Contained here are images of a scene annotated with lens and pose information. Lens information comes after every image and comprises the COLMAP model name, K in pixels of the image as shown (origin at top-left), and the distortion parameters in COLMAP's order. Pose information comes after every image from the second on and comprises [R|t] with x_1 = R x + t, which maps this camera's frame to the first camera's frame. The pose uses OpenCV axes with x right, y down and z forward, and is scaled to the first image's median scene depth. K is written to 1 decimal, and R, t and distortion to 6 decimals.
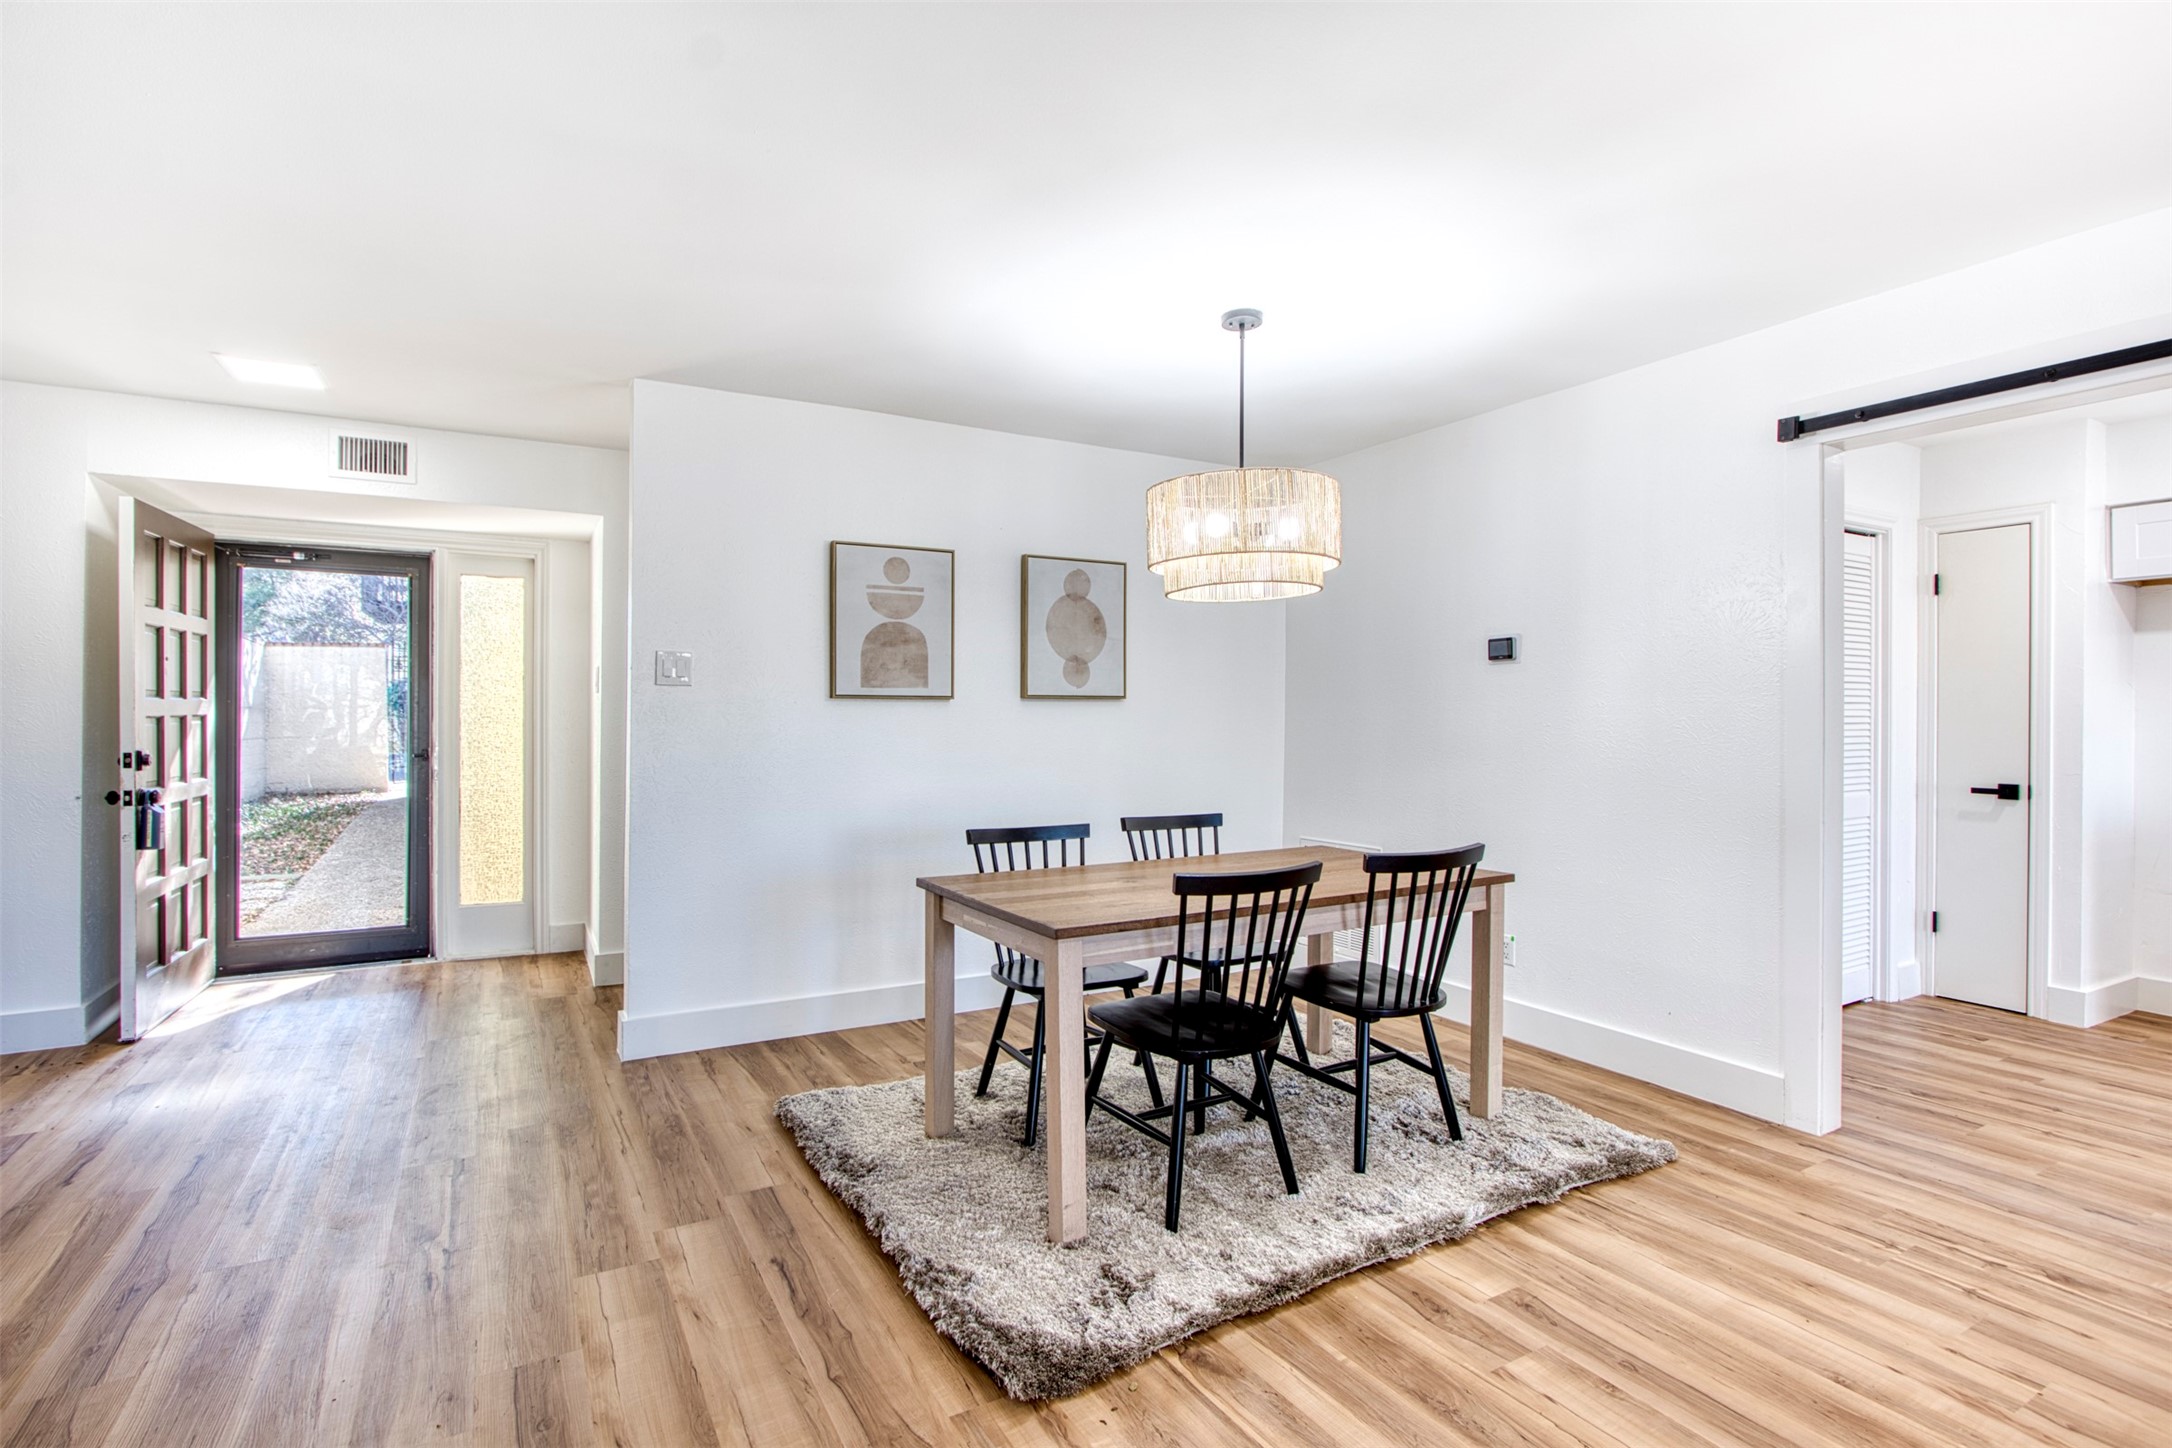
lens RADIAL K [[1017.2, 0, 1033.5], [0, 1017.2, 712.2], [0, 0, 1]] dist [-0.016173, 0.002349]
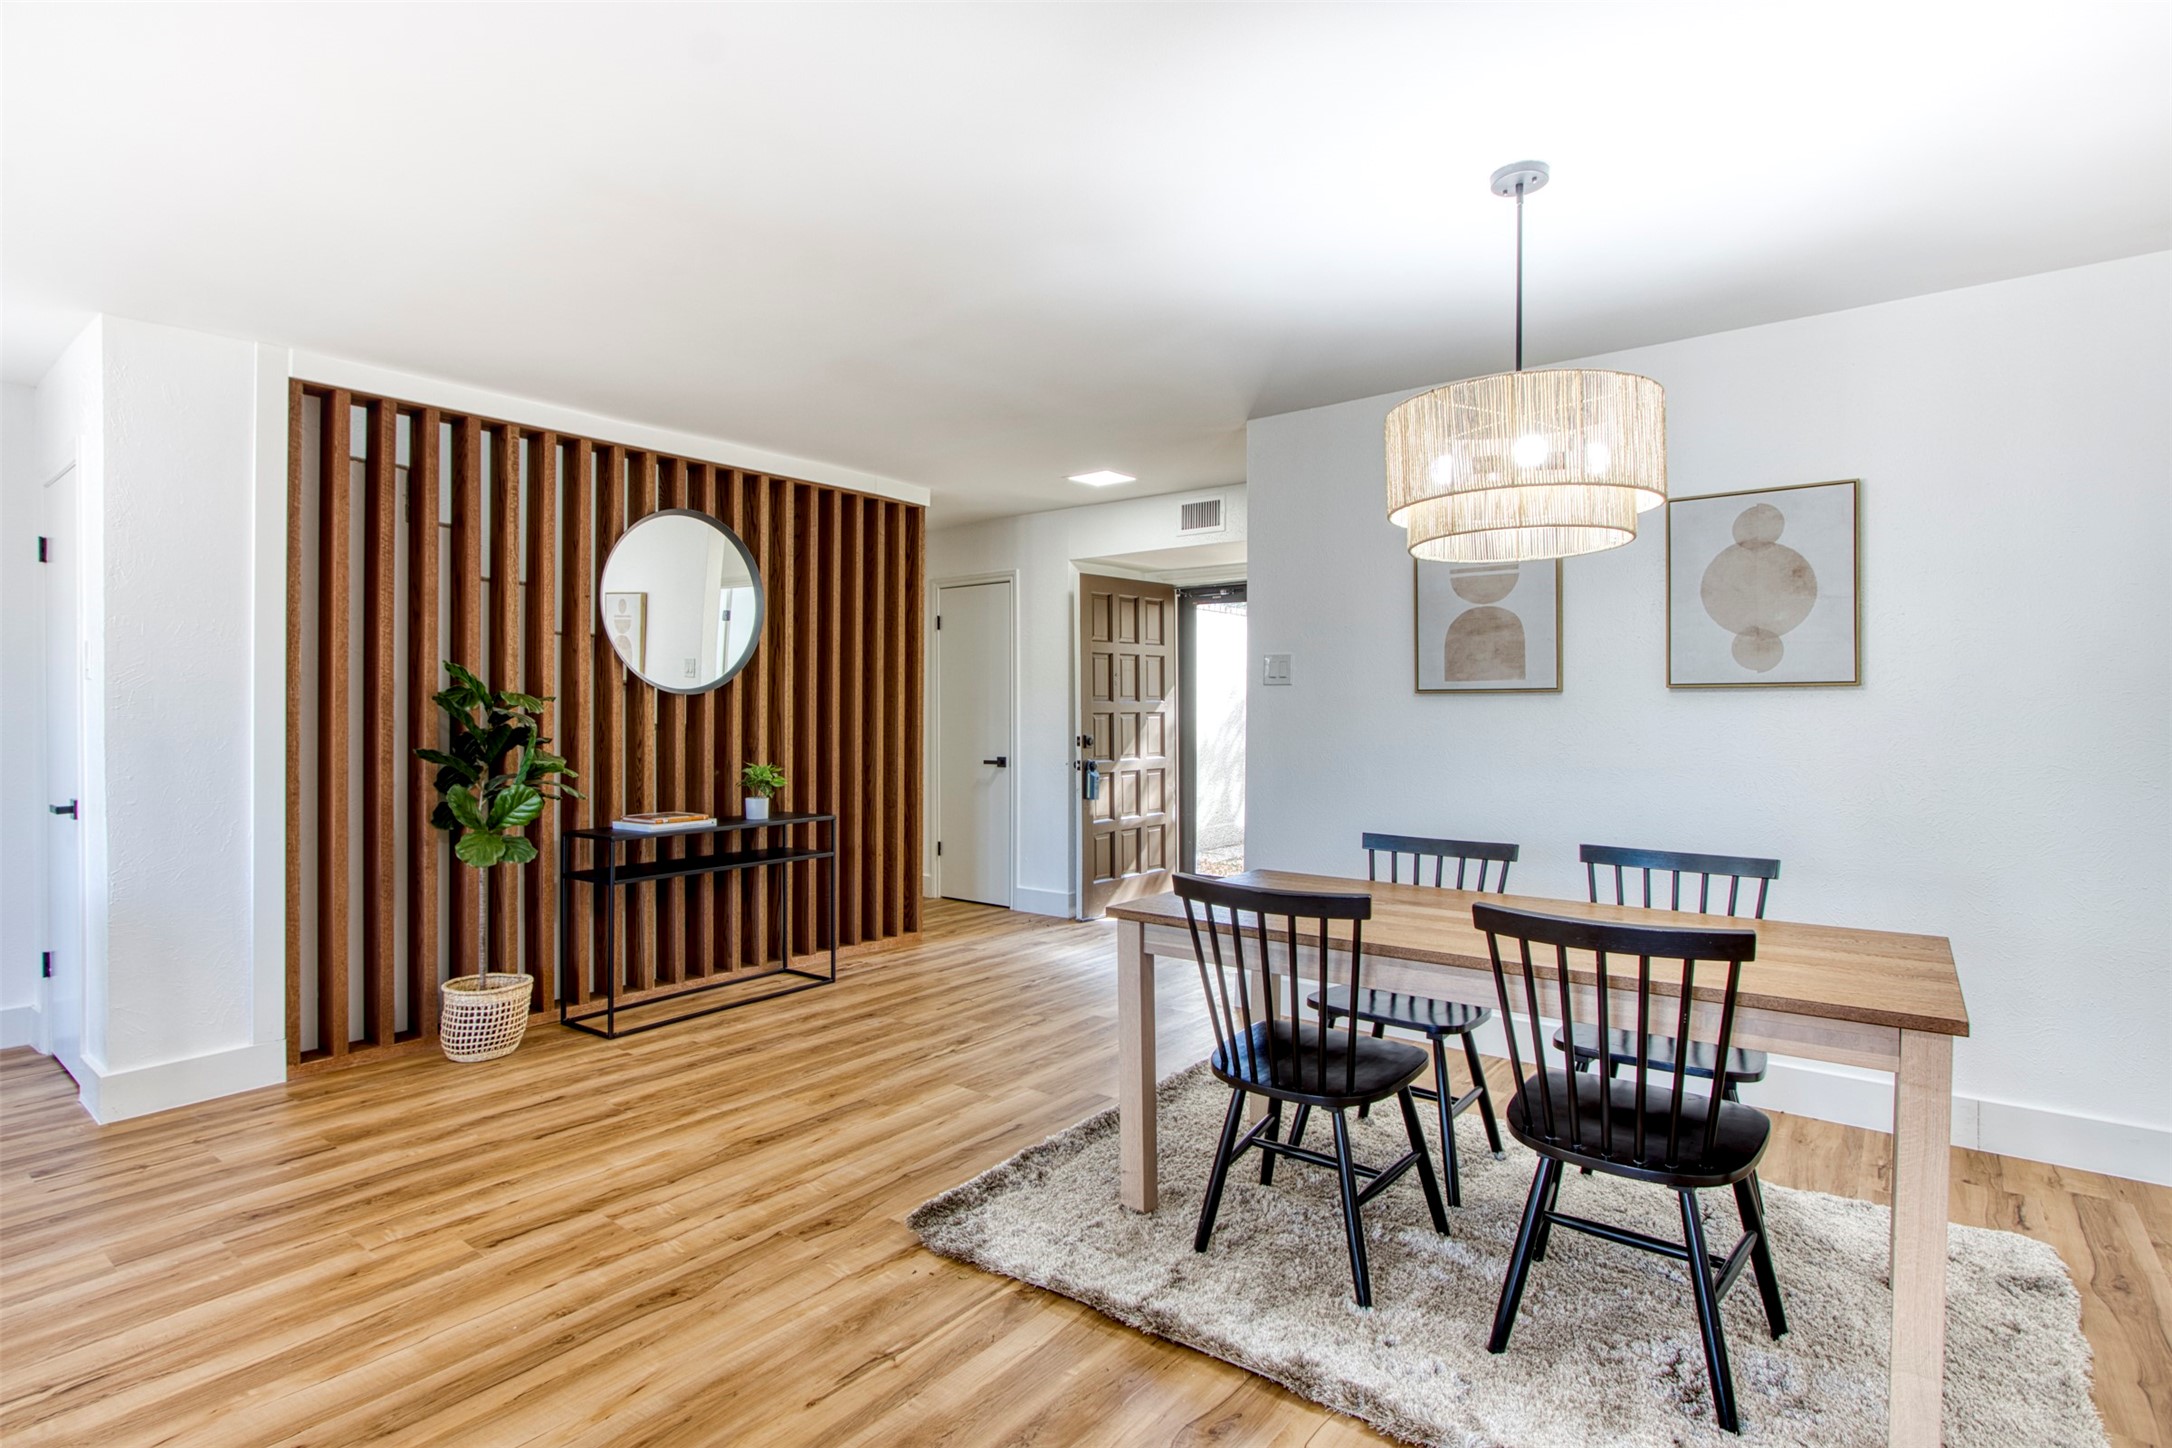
lens RADIAL K [[1110.0, 0, 1079.4], [0, 1110.0, 706.2], [0, 0, 1]] dist [0.000849, -0.000024]
pose [[0.386949, -0.005928, -0.922082, 0.700397], [0.003864, 0.999981, -0.004807, 0.002380], [0.922093, -0.001703, 0.386964, 0.323110]]
